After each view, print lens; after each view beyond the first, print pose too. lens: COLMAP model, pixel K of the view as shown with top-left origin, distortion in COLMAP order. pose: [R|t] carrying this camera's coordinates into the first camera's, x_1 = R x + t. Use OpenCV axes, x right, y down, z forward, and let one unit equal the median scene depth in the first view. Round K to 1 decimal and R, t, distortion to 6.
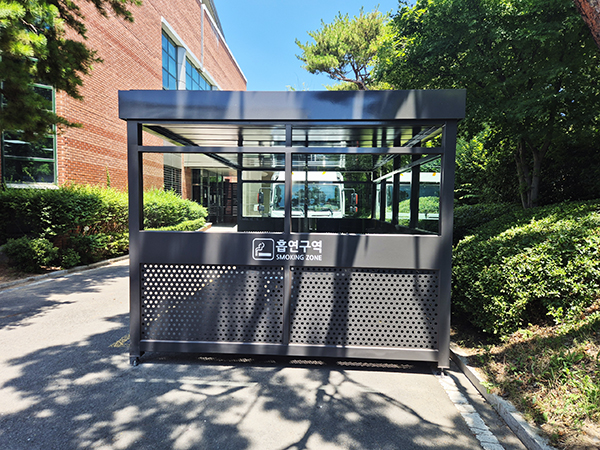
lens RADIAL K [[403.2, 0, 296.6], [0, 403.2, 226.1], [0, 0, 1]] dist [0.060224, -0.035847]
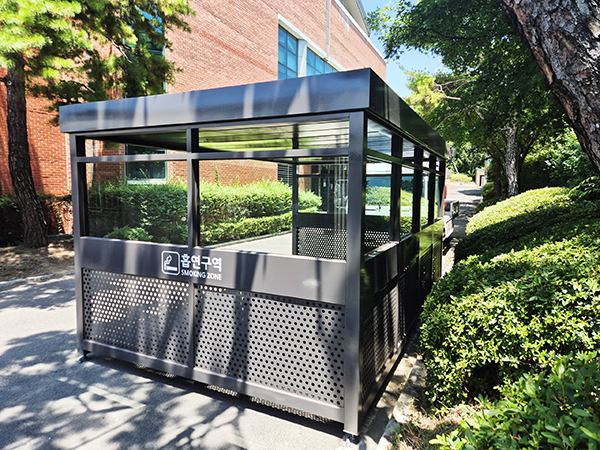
lens RADIAL K [[403.2, 0, 284.0], [0, 403.2, 216.0], [0, 0, 1]] dist [0.060224, -0.035847]
pose [[0.915984, 0.022553, -0.400580, 0.535875], [-0.017412, 0.999713, 0.016470, -0.071889], [0.400837, -0.008112, 0.916114, 0.242318]]
